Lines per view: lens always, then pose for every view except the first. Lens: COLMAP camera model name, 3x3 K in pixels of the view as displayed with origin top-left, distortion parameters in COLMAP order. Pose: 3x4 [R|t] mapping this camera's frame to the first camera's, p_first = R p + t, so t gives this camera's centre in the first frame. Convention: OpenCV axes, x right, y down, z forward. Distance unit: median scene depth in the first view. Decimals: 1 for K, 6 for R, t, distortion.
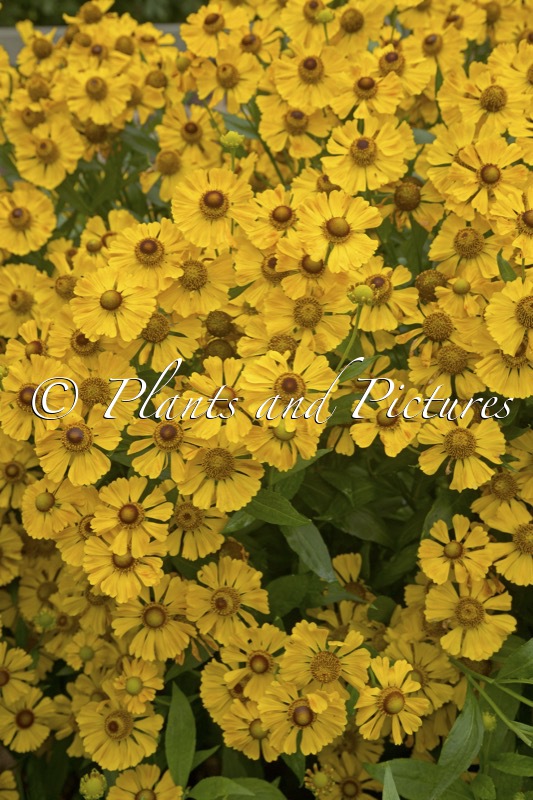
lens RADIAL K [[1095.6, 0, 266.5], [0, 1095.6, 400.0], [0, 0, 1]] dist [0.168530, 0.047297]
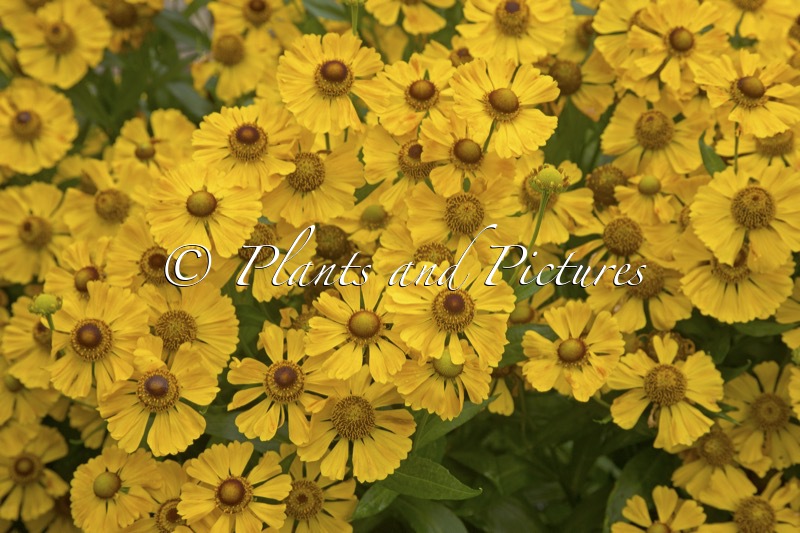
lens RADIAL K [[1505.1, 0, 400.0], [0, 1505.1, 266.5], [0, 0, 1]] dist [0.259050, -0.222717]
pose [[0.995410, -0.022931, 0.092911, -0.099027], [0.032709, 0.993920, -0.105131, 0.061271], [-0.089936, 0.107688, 0.990109, -0.023865]]
